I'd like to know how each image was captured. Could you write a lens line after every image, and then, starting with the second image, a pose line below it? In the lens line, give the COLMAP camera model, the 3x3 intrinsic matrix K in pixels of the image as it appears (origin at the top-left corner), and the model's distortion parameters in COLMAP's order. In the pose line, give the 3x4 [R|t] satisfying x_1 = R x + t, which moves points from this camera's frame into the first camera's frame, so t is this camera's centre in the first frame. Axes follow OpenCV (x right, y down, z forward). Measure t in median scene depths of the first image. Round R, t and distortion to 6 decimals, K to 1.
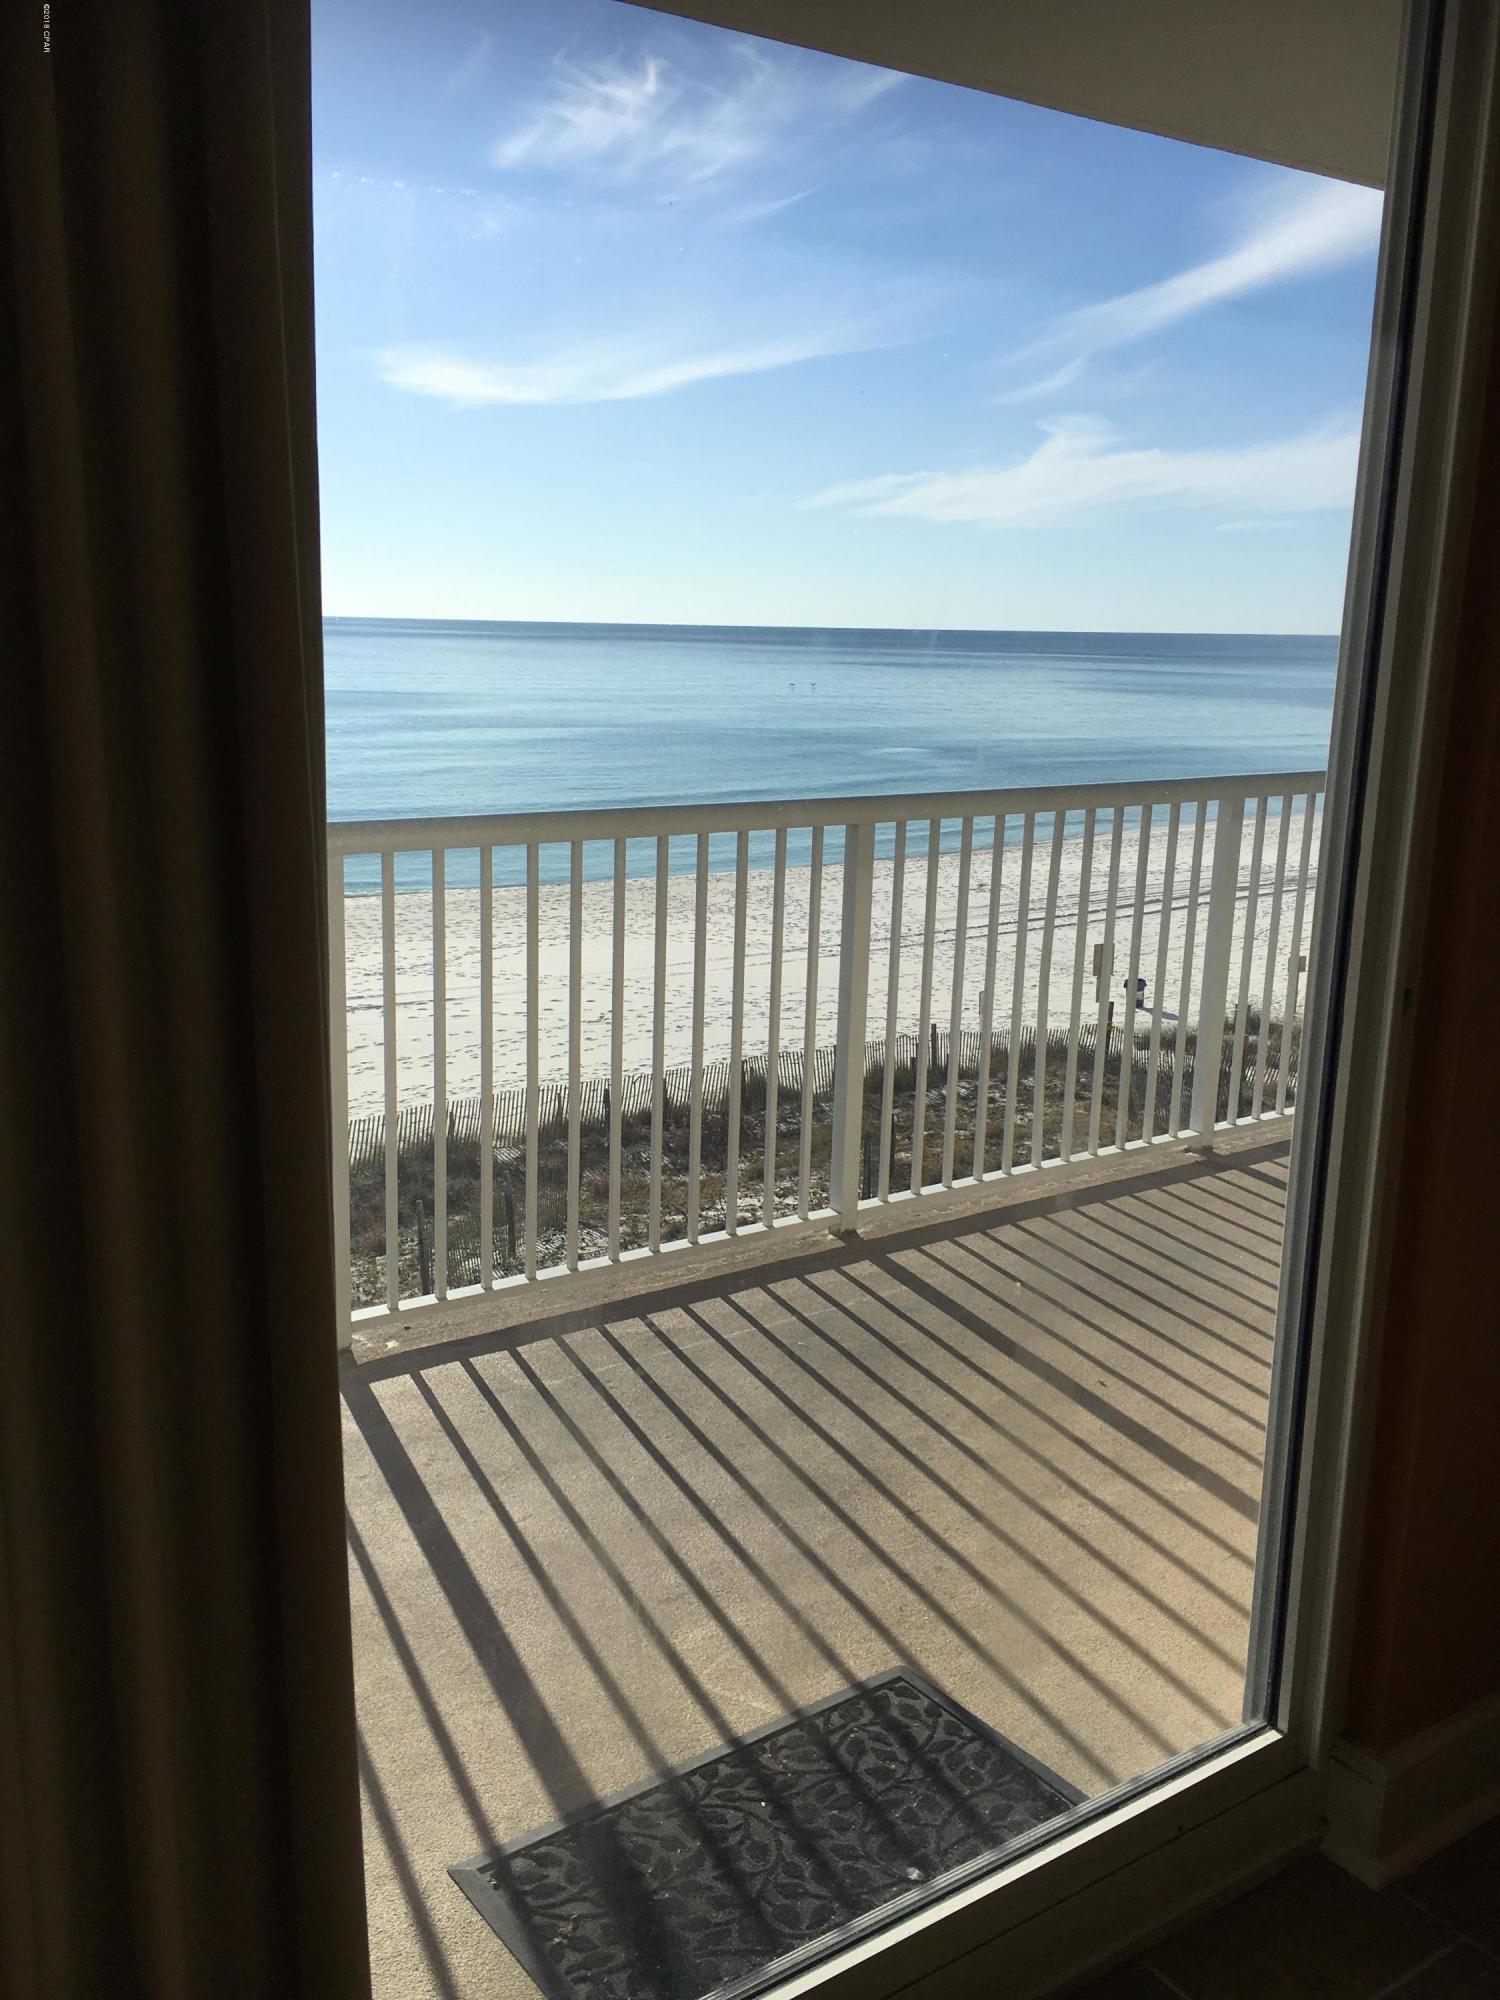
lens RADIAL K [[1702.0, 0, 754.9], [0, 1702.0, 999.8], [0, 0, 1]] dist [0.020525, 0.008351]
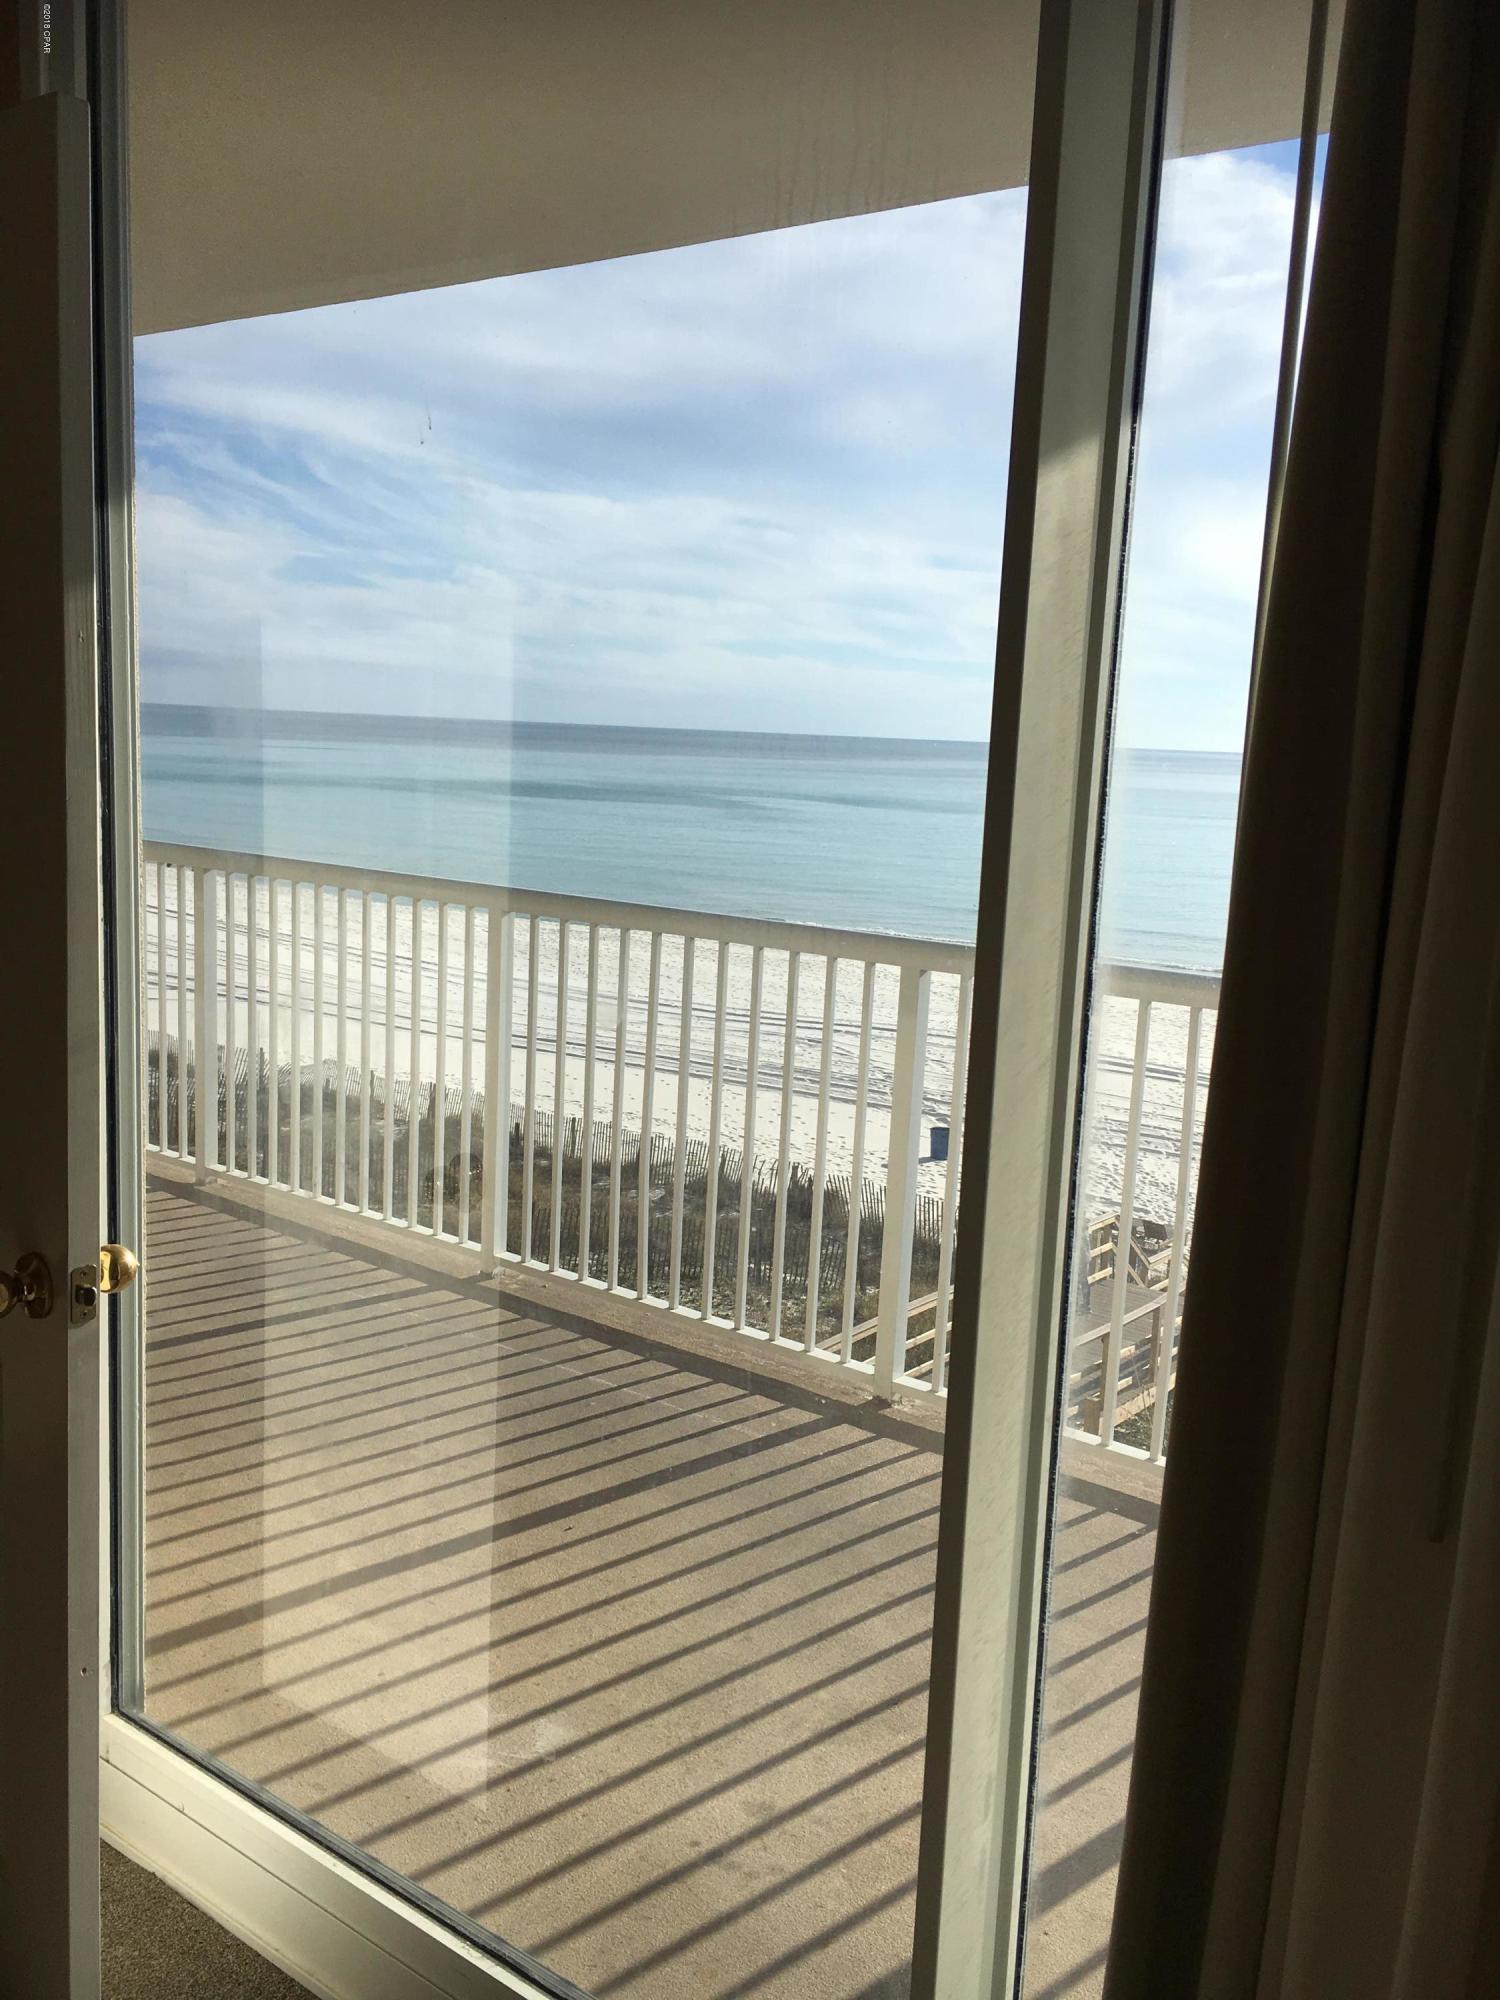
lens RADIAL K [[1702.0, 0, 758.9], [0, 1702.0, 1006.9], [0, 0, 1]] dist [0.020525, 0.008351]
pose [[0.310055, 0.142555, -0.939970, 0.972743], [-0.245707, 0.967120, 0.065625, -0.129126], [0.918419, 0.210609, 0.334888, 0.639696]]
